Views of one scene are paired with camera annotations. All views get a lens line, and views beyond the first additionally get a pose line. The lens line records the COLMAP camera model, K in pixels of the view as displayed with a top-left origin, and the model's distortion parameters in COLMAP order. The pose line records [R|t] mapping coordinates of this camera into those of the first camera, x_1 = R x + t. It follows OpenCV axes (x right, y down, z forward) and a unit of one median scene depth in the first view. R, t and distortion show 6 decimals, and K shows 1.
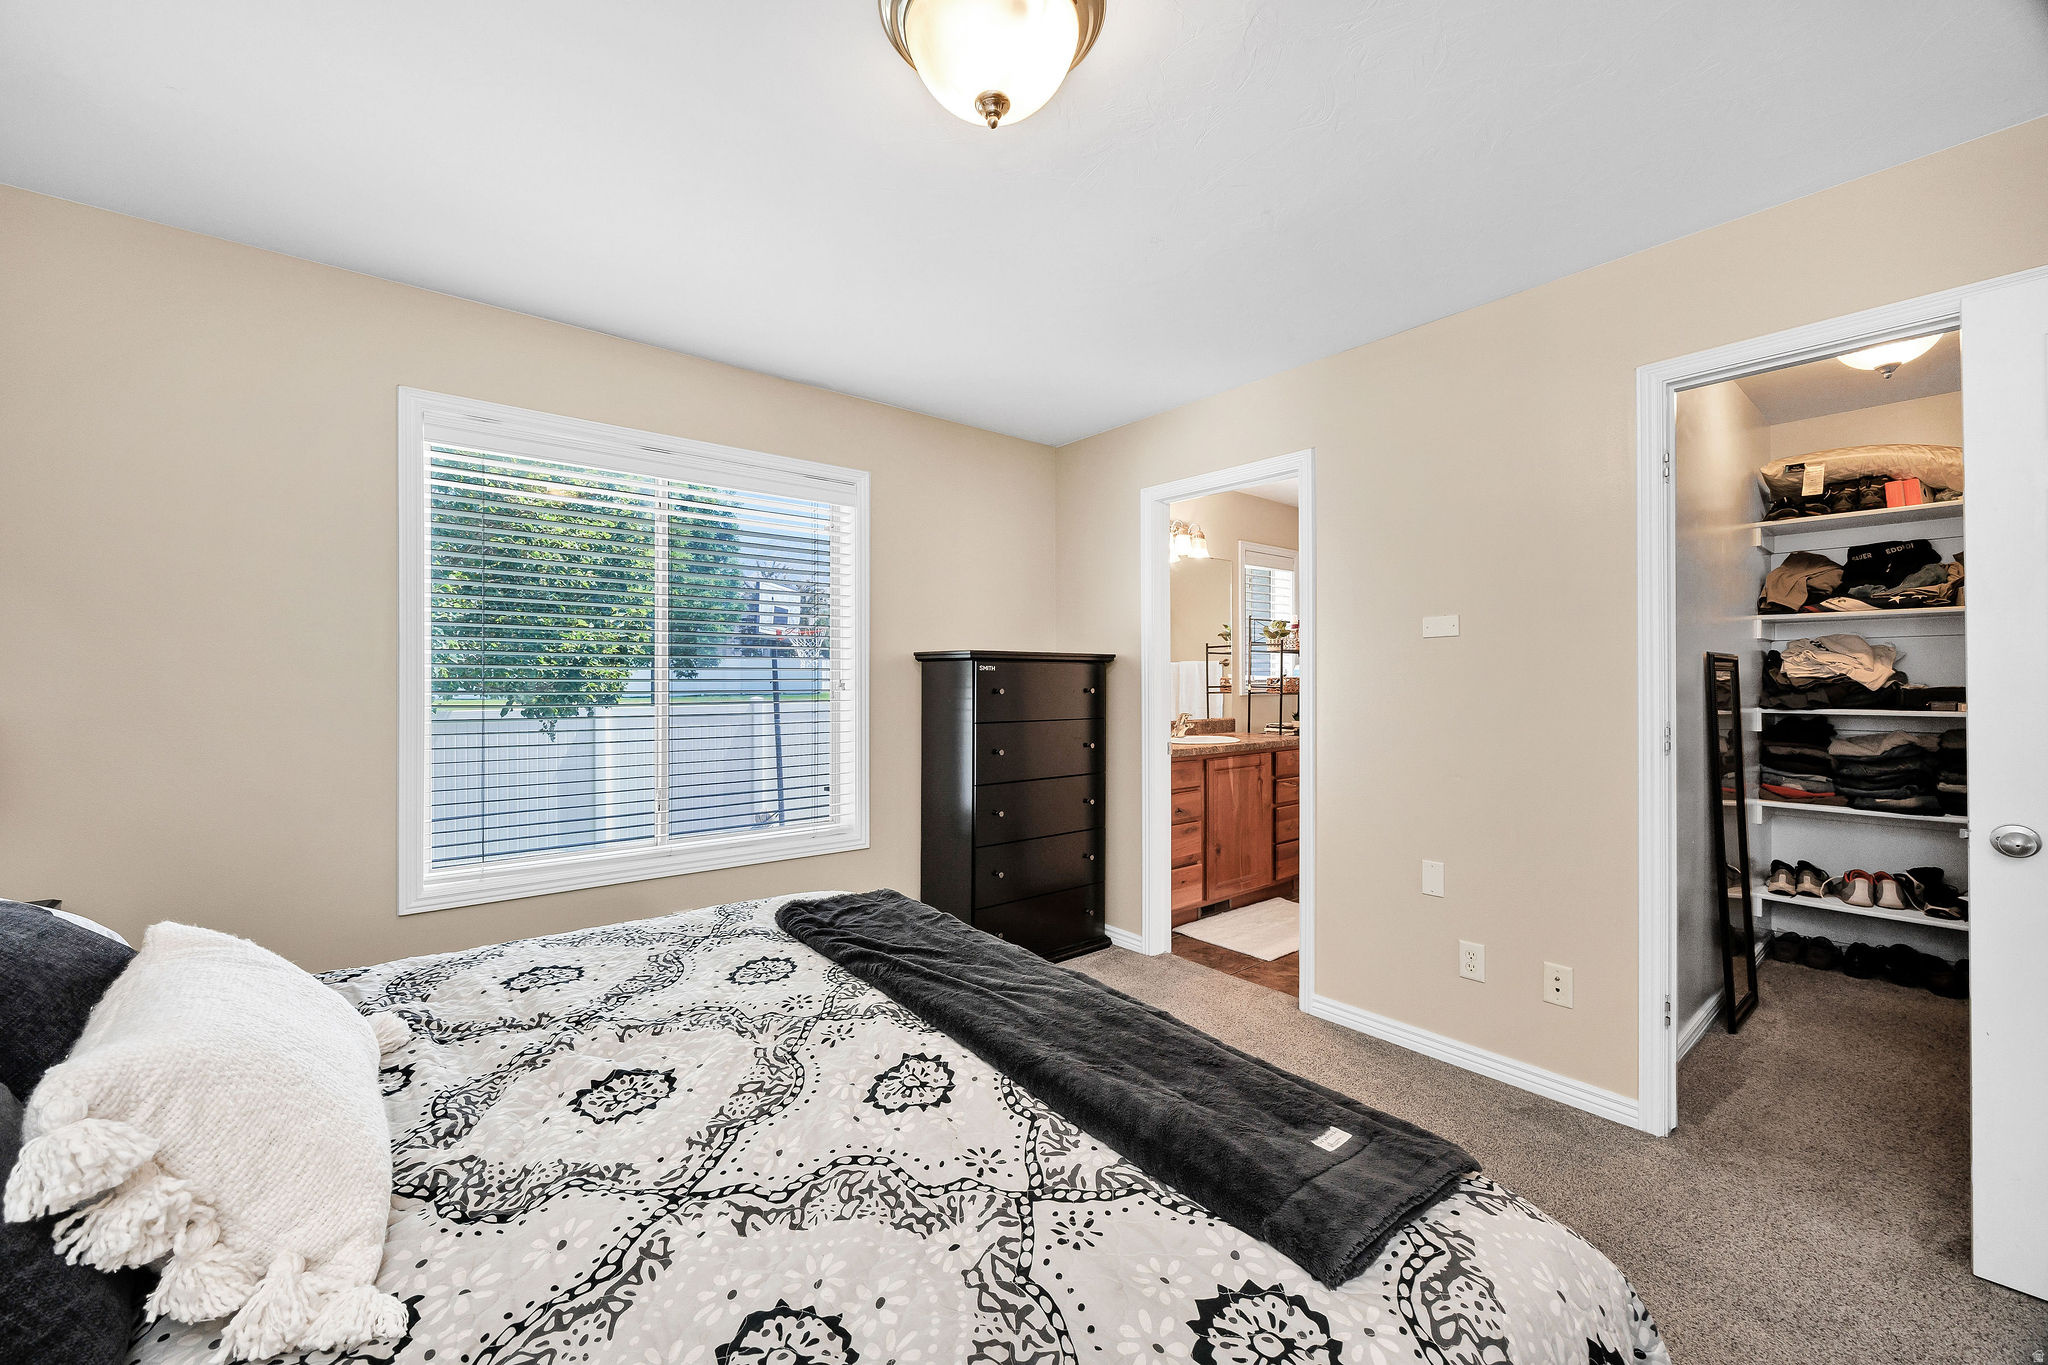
lens RADIAL K [[795.5, 0, 1023.0], [0, 795.5, 689.7], [0, 0, 1]] dist [-0.018416, 0.000536]
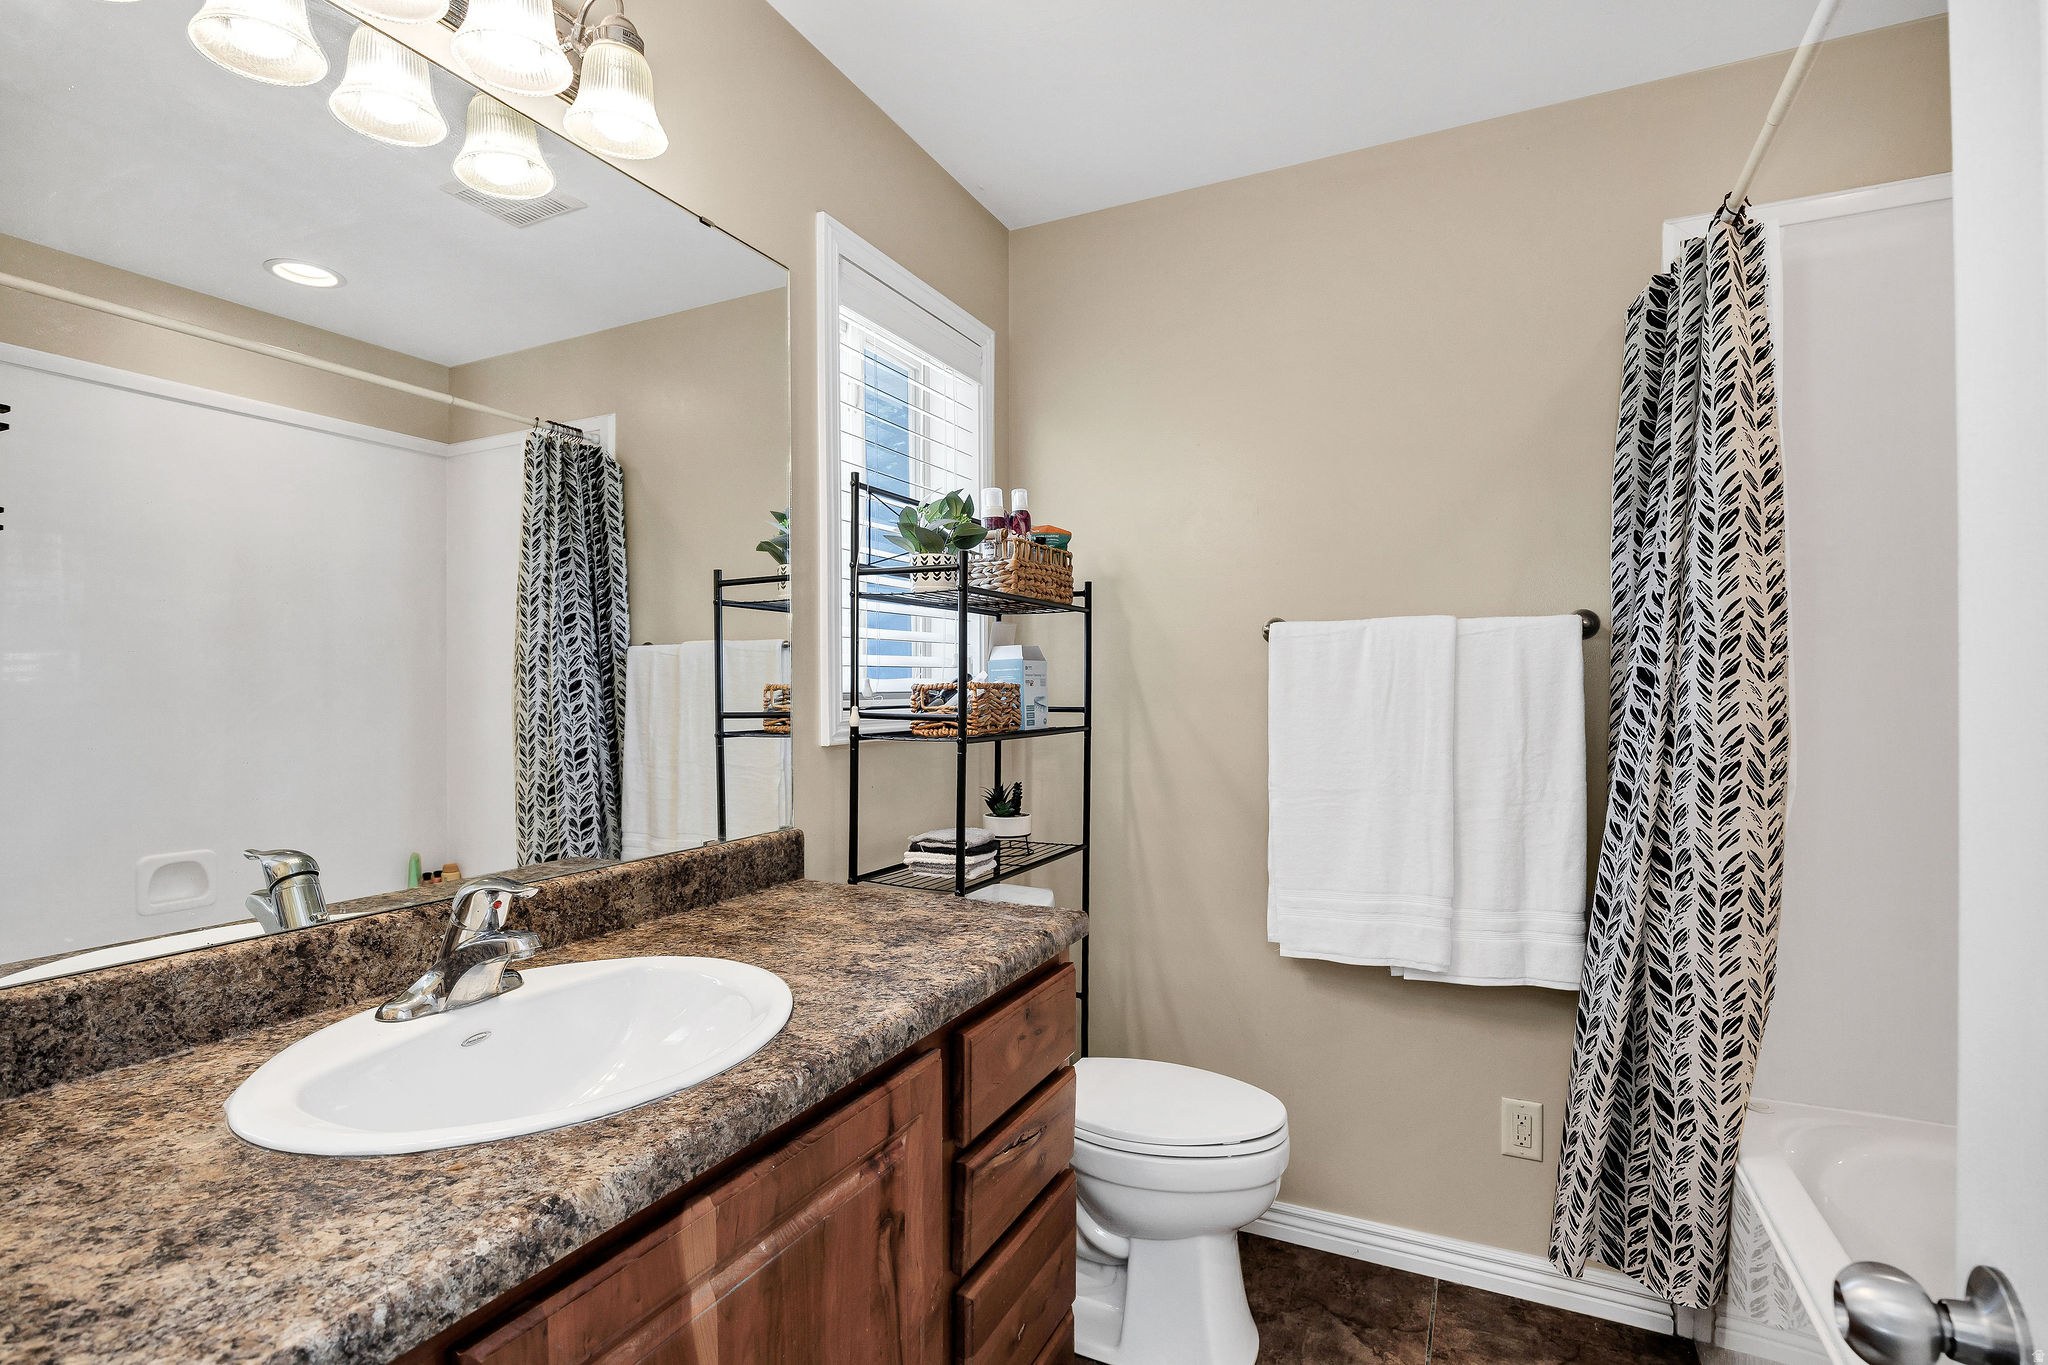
lens RADIAL K [[968.1, 0, 1027.5], [0, 968.1, 683.4], [0, 0, 1]] dist [0.000687, 0.000048]
pose [[0.908302, -0.002672, 0.418307, 0.195983], [0.006609, 0.999946, -0.007963, -0.012255], [-0.418263, 0.009997, 0.908271, 0.654447]]
